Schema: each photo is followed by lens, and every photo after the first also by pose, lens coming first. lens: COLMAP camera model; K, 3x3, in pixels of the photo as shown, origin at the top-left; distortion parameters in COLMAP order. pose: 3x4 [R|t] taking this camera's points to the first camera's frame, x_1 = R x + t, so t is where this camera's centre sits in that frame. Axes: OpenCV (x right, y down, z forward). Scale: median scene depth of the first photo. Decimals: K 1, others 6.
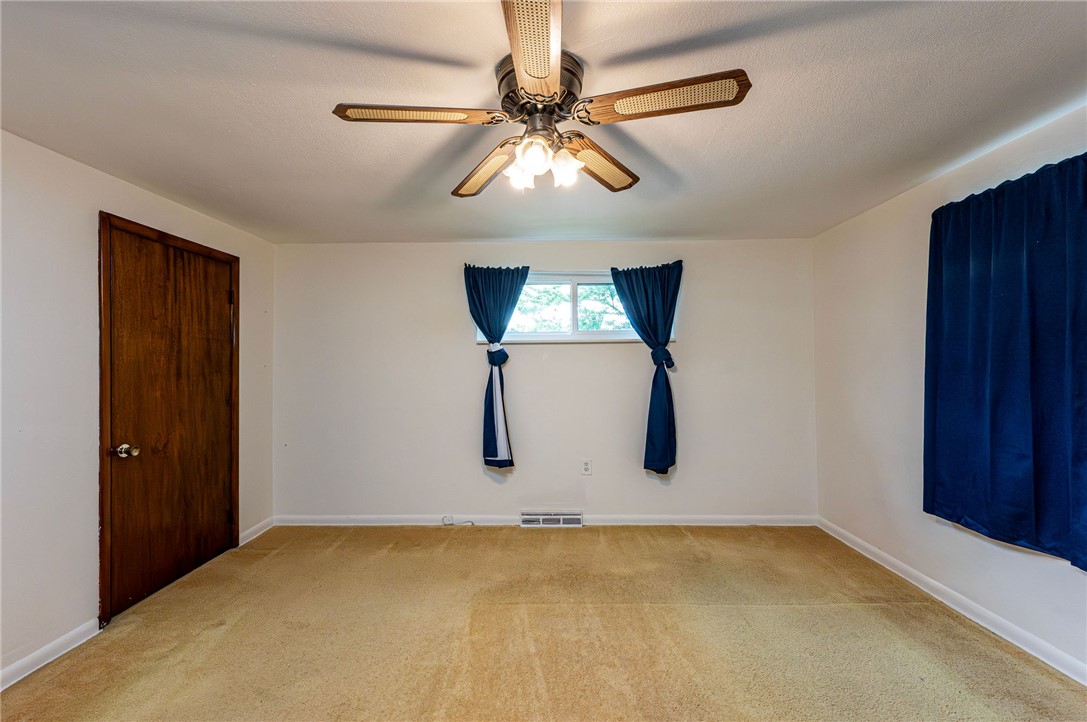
lens RADIAL K [[448.2, 0, 540.4], [0, 448.2, 359.0], [0, 0, 1]] dist [-0.002132, 0.000179]
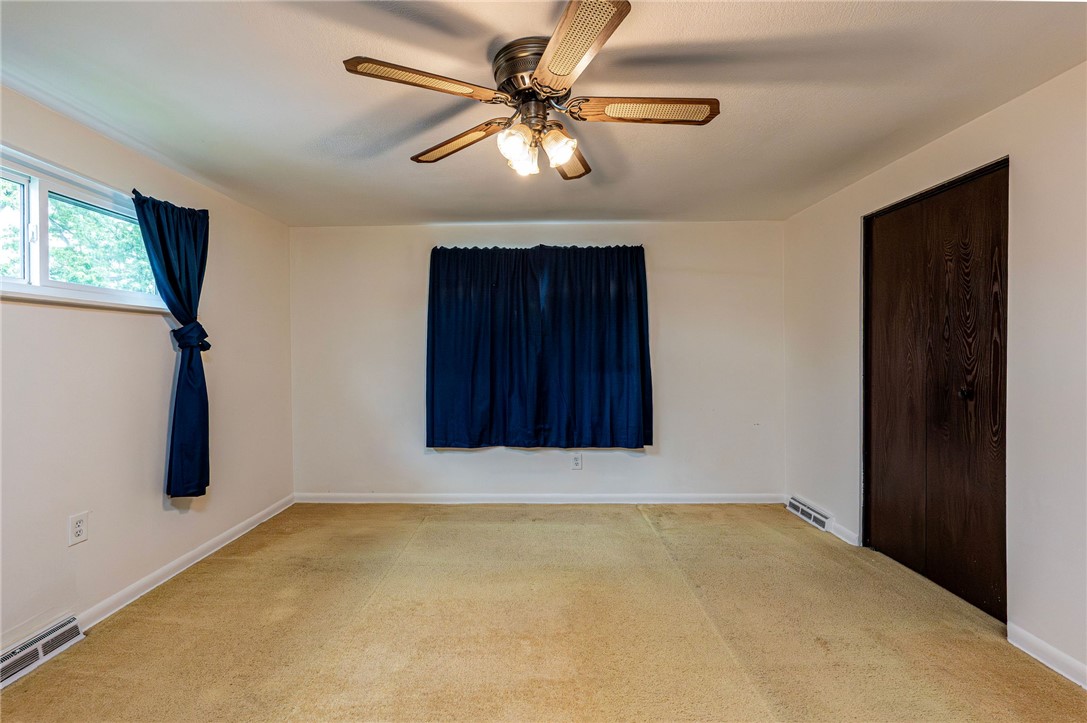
lens RADIAL K [[456.3, 0, 542.0], [0, 456.3, 356.4], [0, 0, 1]] dist [-0.000183, 0.000137]
pose [[0.001209, -0.005377, 0.999985, -0.533457], [-0.014802, 0.999876, 0.005395, 0.017637], [-0.999890, -0.014808, 0.001130, 0.495152]]
